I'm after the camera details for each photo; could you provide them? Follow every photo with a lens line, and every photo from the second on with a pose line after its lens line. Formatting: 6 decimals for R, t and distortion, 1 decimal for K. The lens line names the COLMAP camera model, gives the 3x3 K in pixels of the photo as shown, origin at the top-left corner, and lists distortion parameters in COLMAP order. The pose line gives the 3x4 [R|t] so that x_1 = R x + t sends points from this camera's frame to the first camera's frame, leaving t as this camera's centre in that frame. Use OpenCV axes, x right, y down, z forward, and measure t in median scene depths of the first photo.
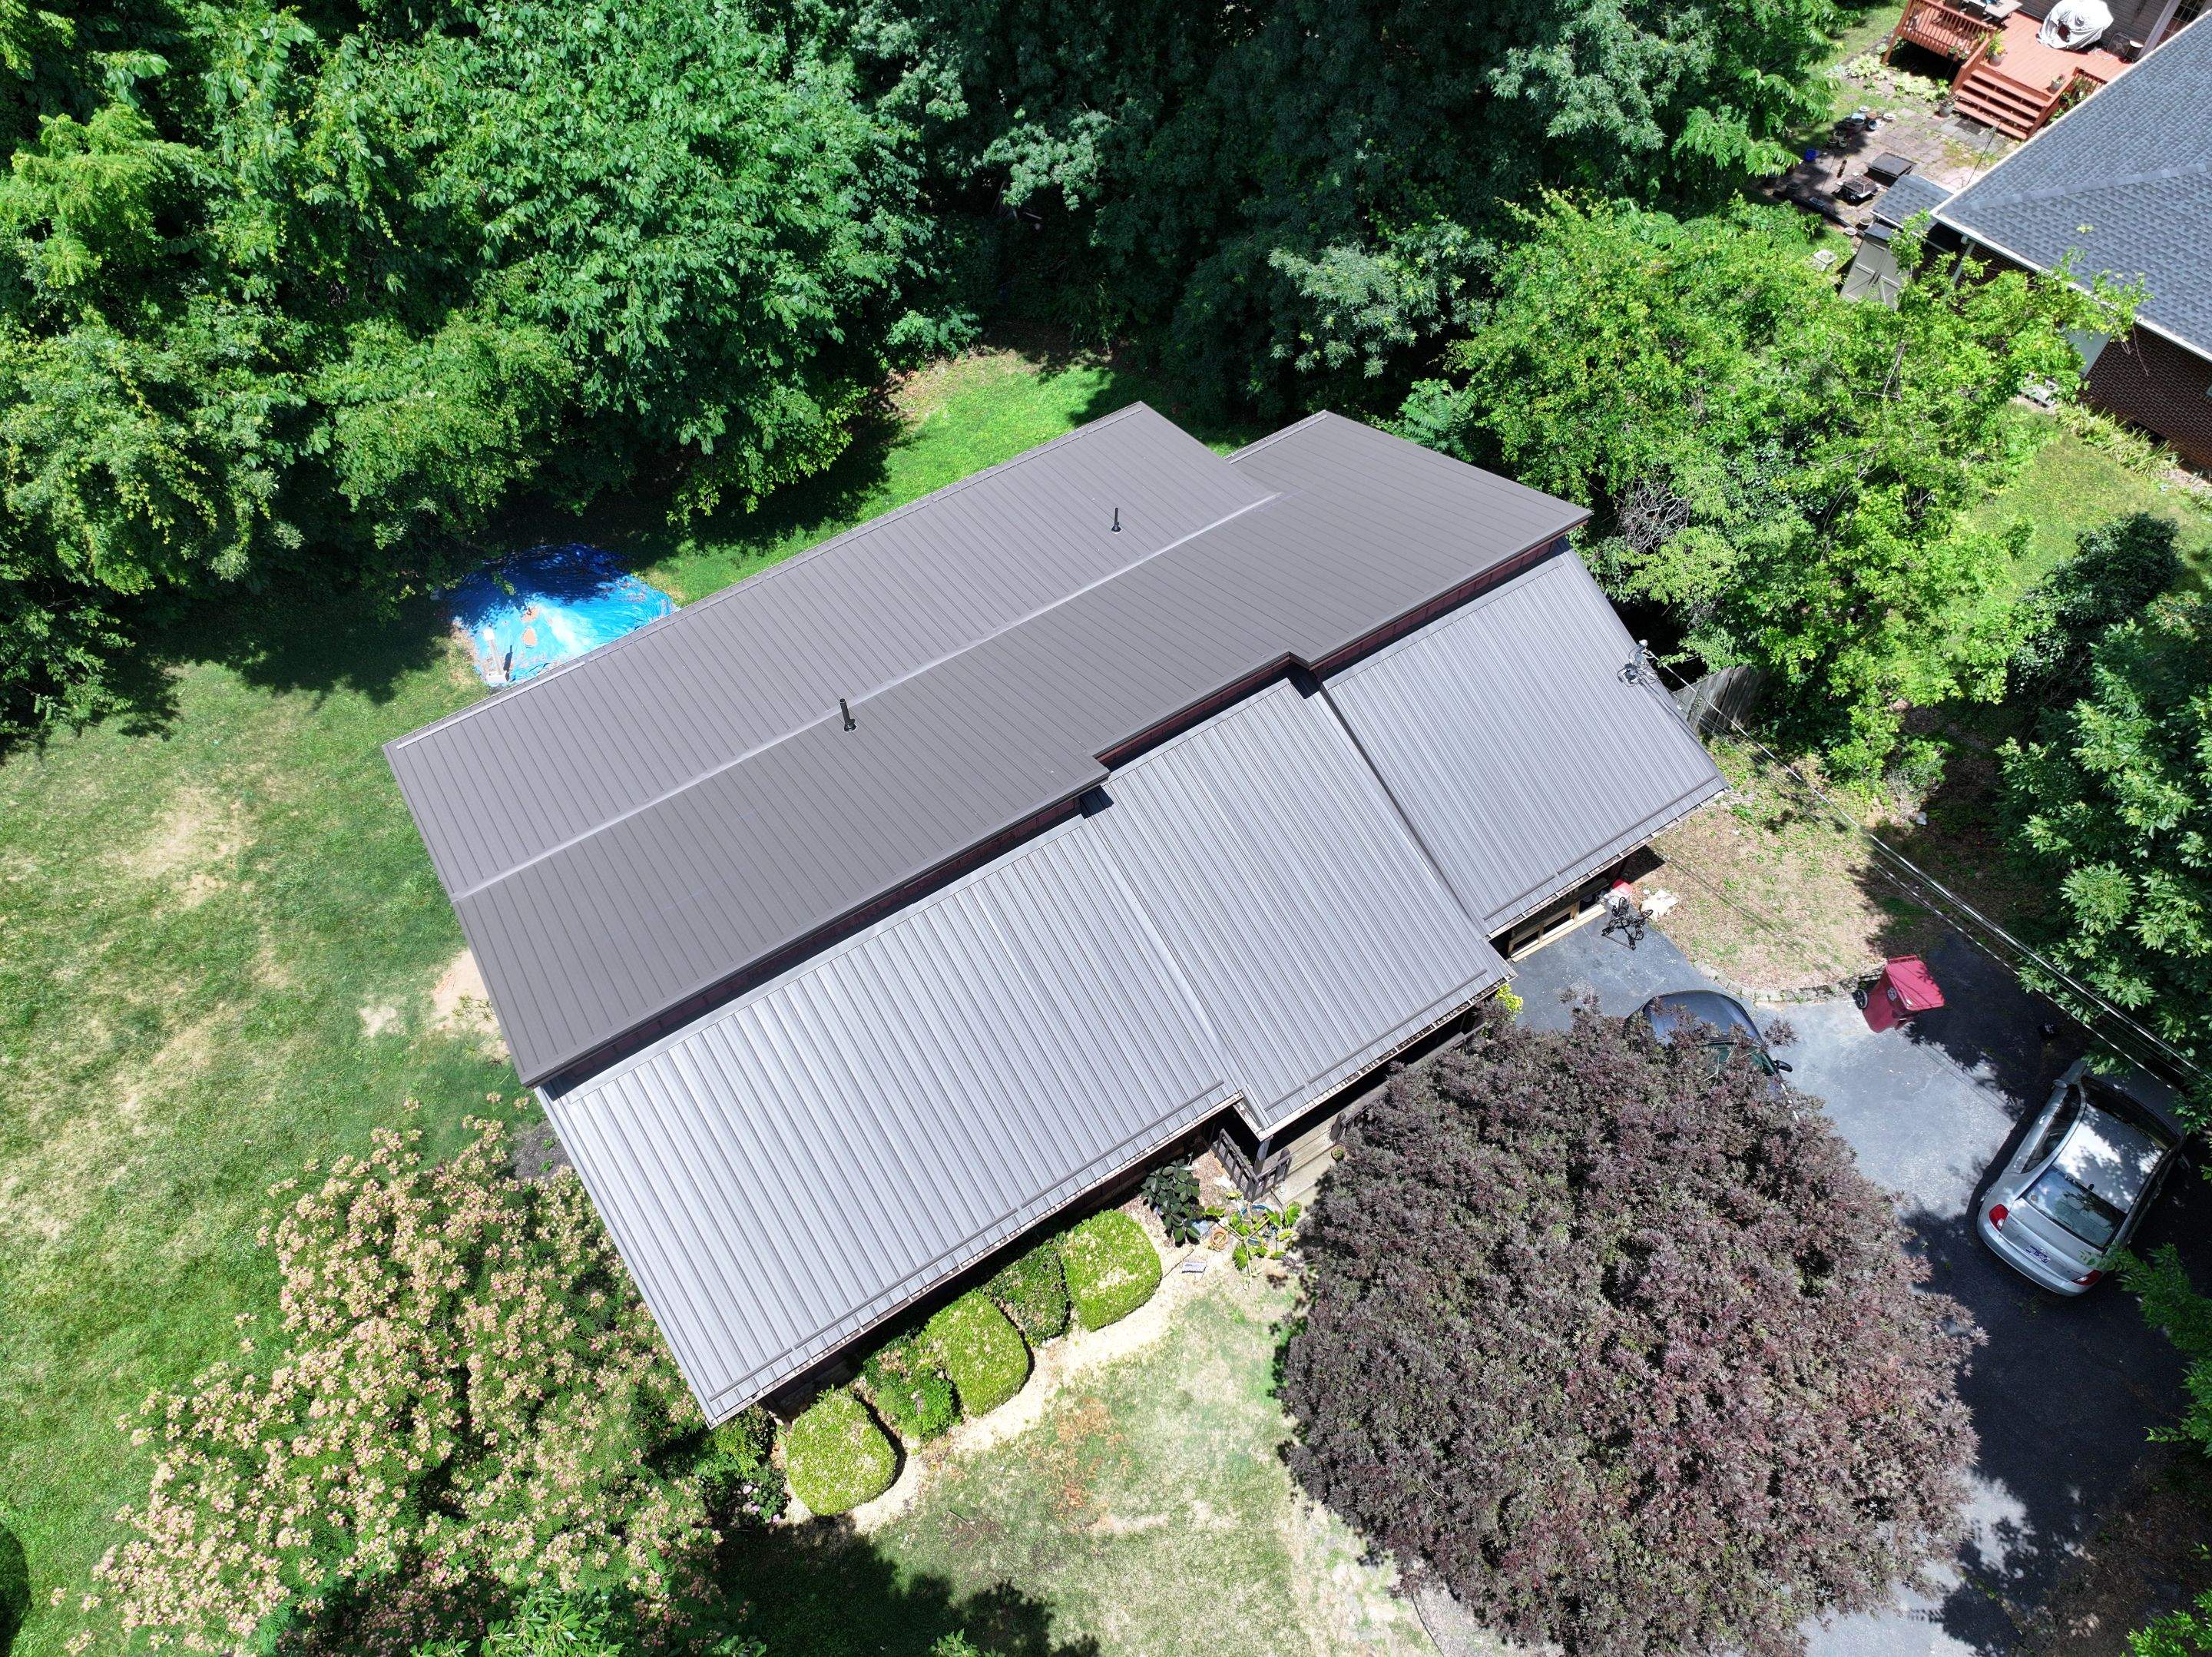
lens RADIAL K [[1560.3, 0, 1104.8], [0, 1560.3, 814.9], [0, 0, 1]] dist [-0.001729, 0.012225]
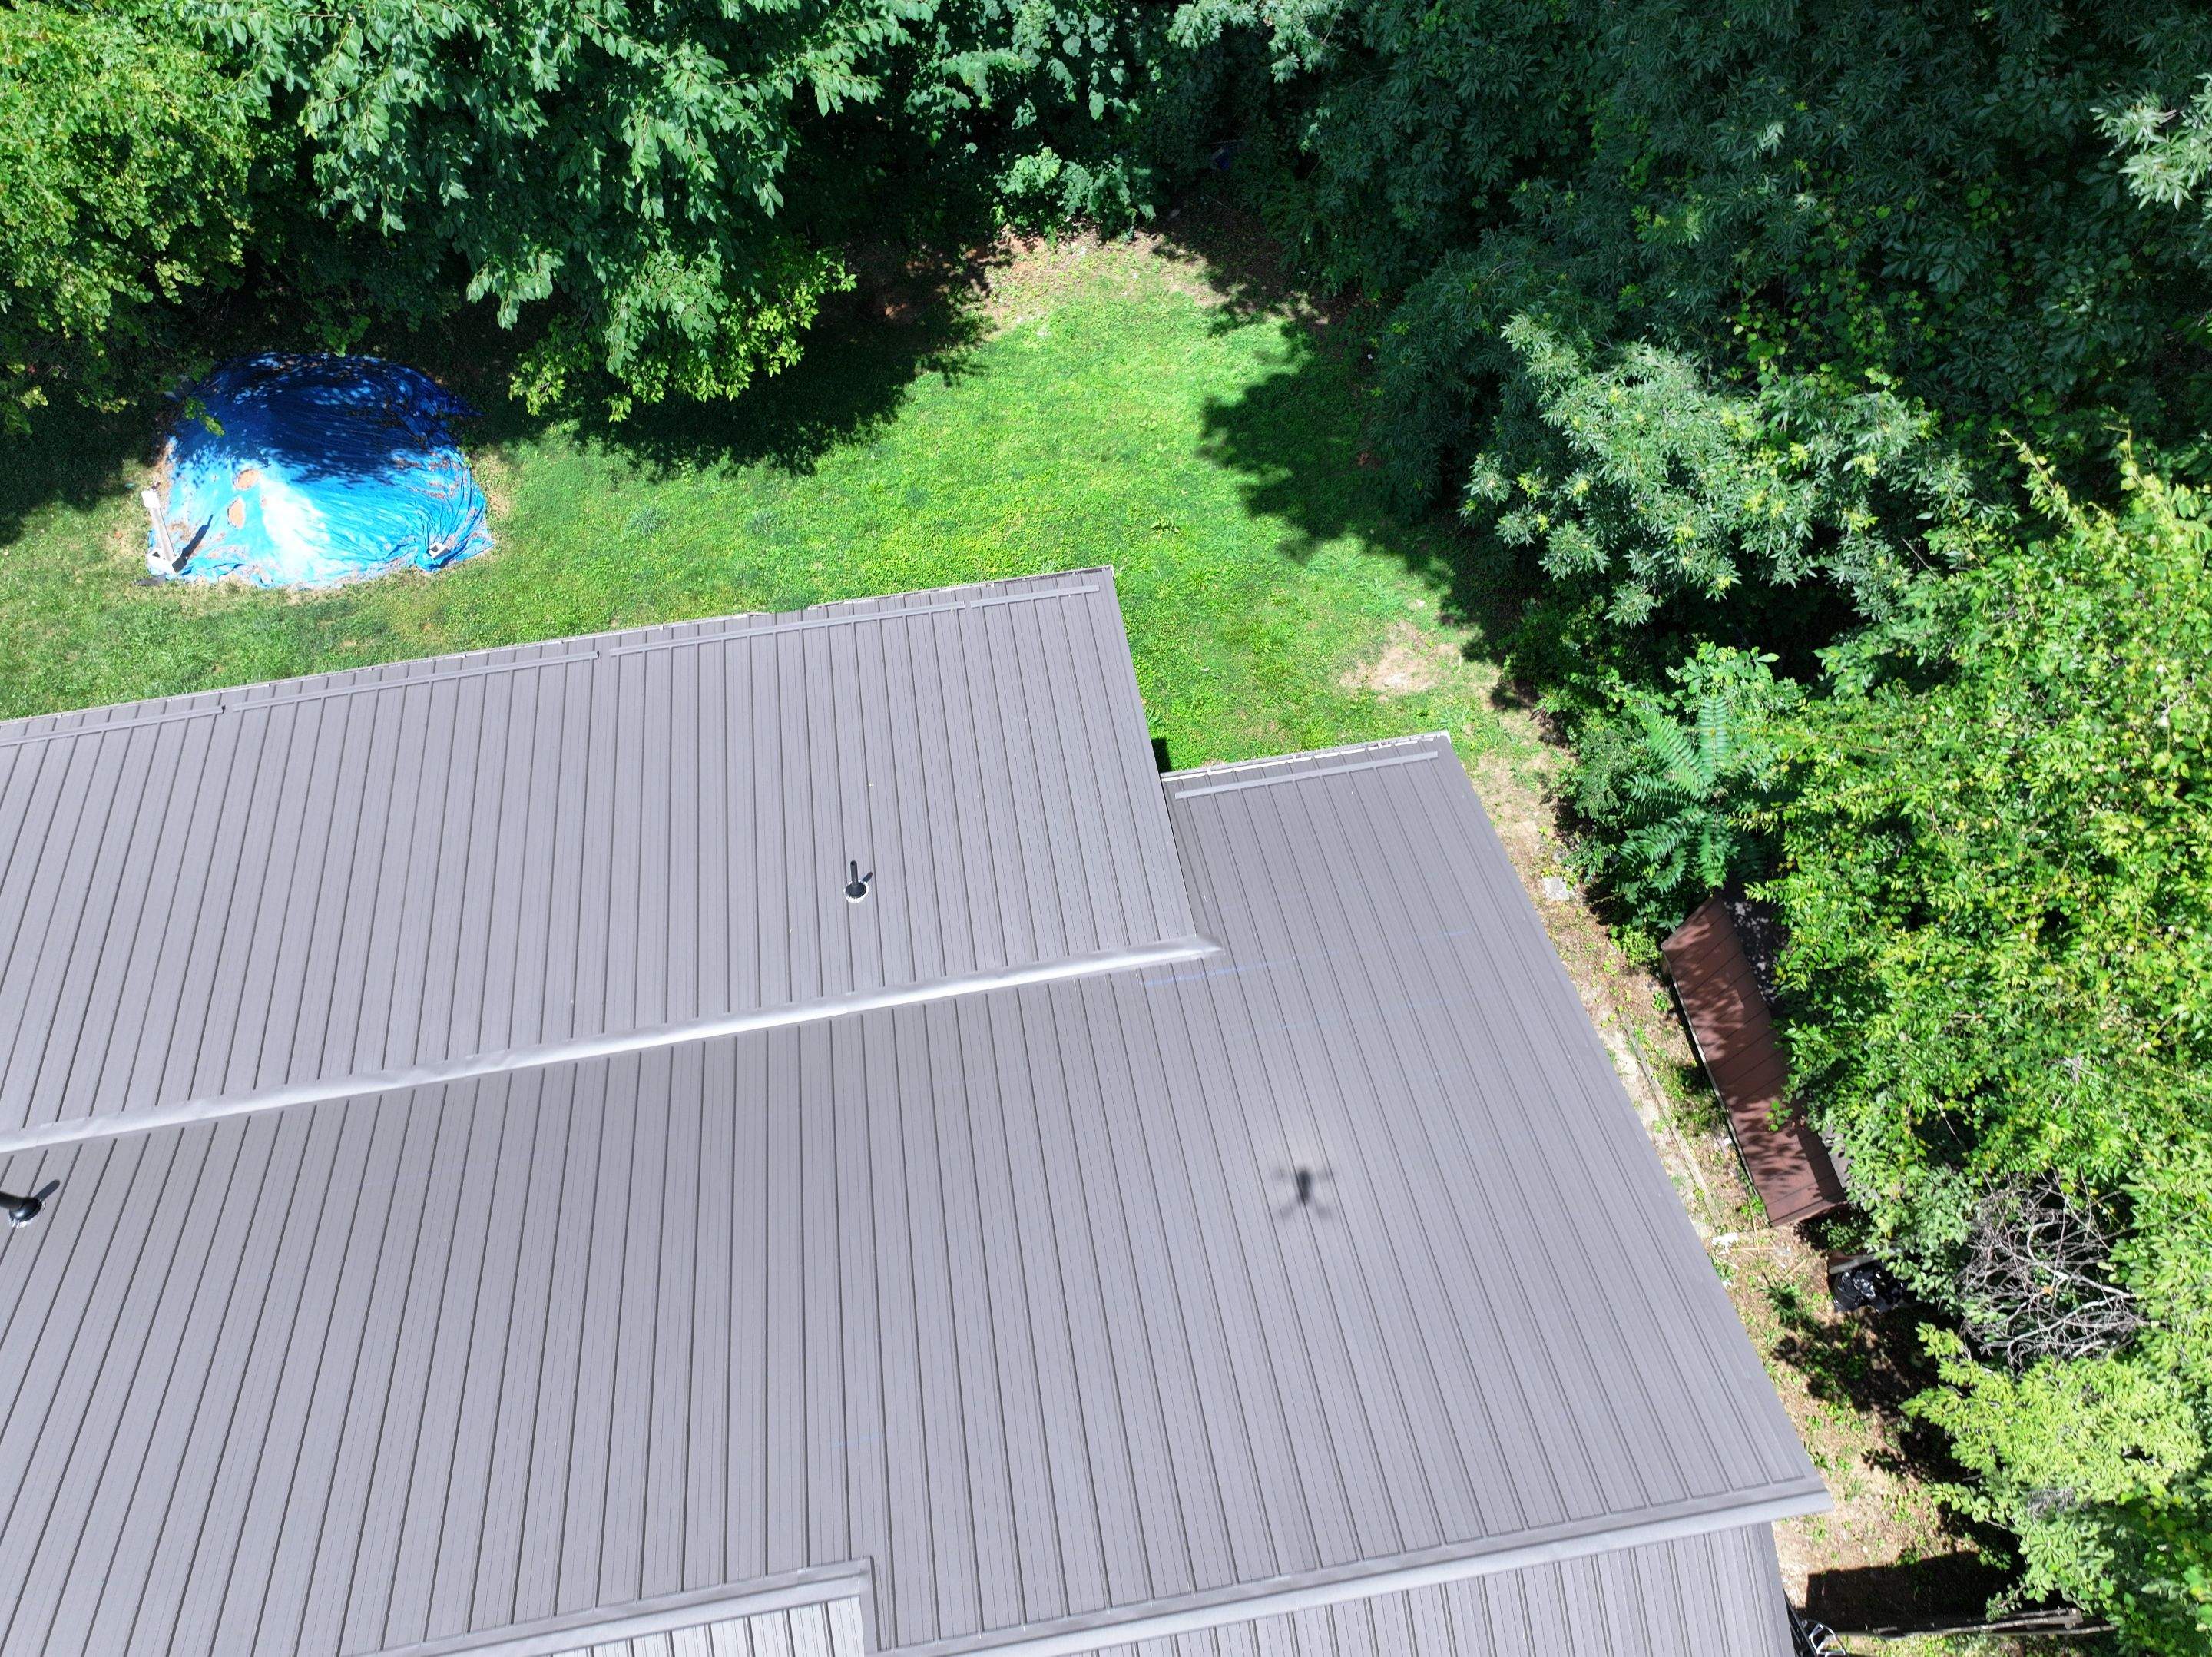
lens RADIAL K [[1560.3, 0, 1104.8], [0, 1560.3, 814.9], [0, 0, 1]] dist [-0.001729, 0.012225]
pose [[0.920845, 0.361285, -0.146689, 0.129926], [-0.332709, 0.924181, 0.187602, -0.302888], [0.203345, -0.123948, 0.971230, 0.544197]]
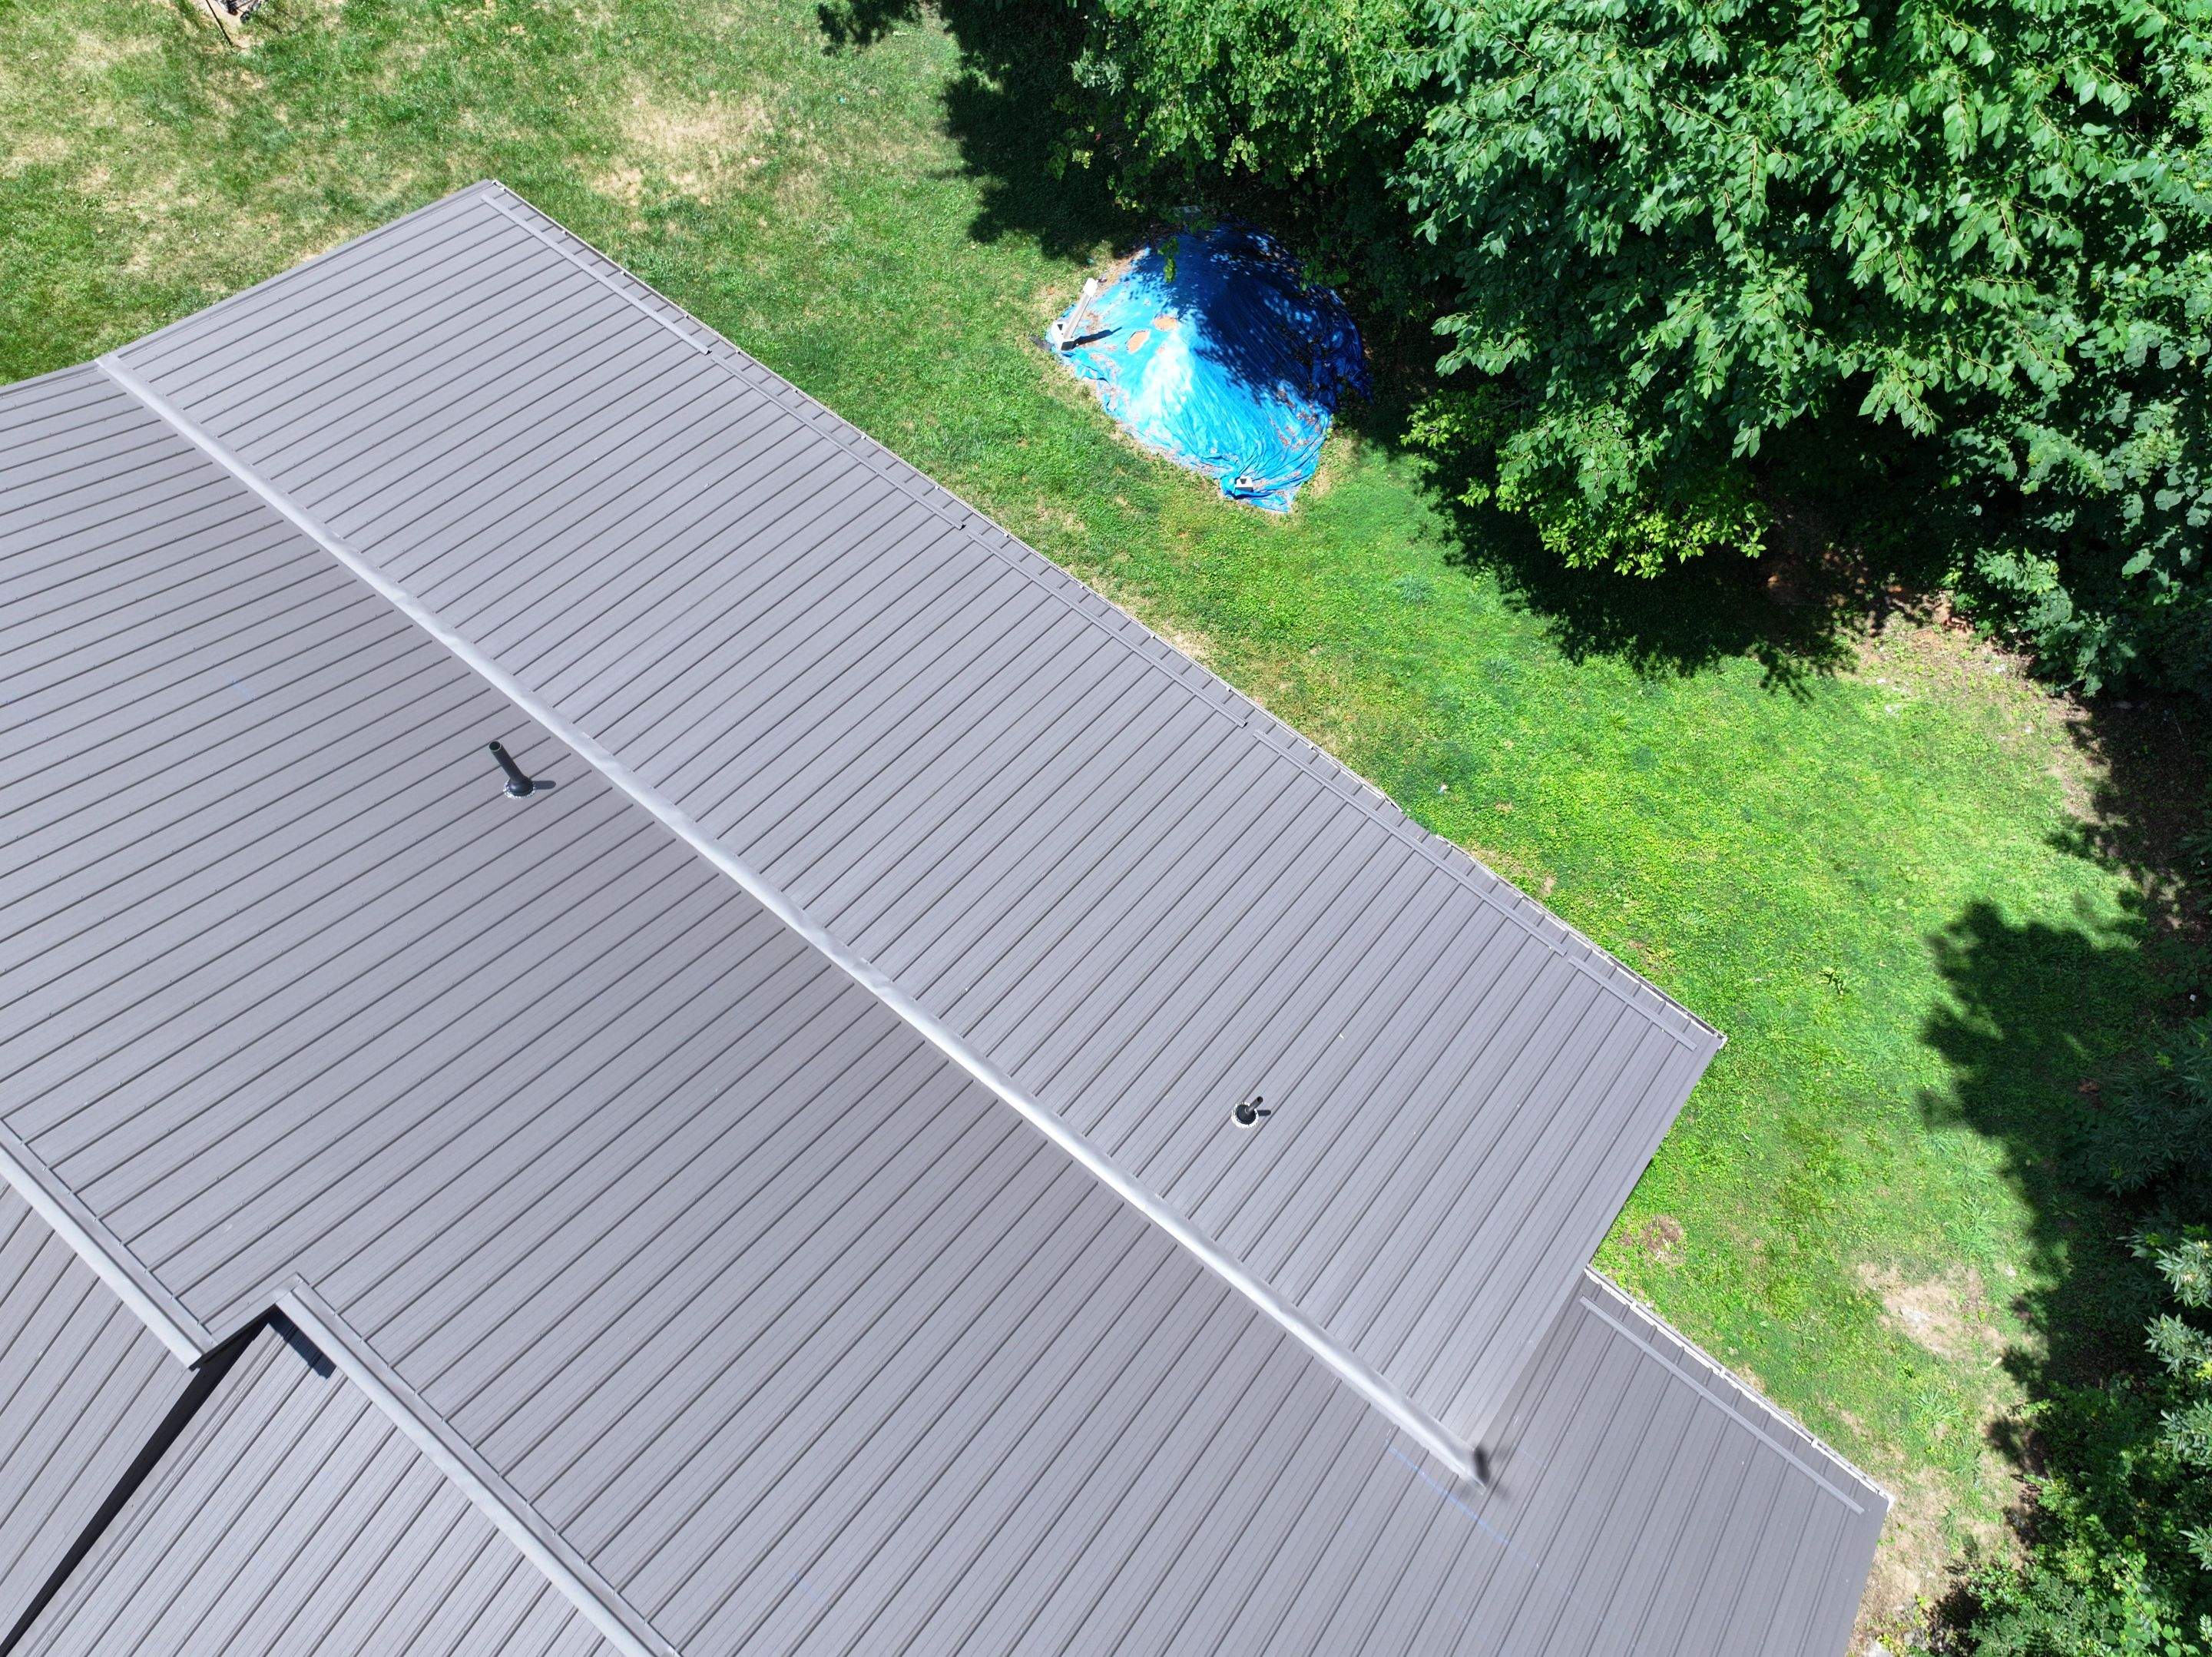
lens RADIAL K [[1560.3, 0, 1104.8], [0, 1560.3, 814.9], [0, 0, 1]] dist [-0.001729, 0.012225]
pose [[0.316990, 0.870955, -0.375439, 0.082053], [-0.800171, 0.458104, 0.387127, -0.343815], [0.509161, 0.177700, 0.842127, 0.574862]]
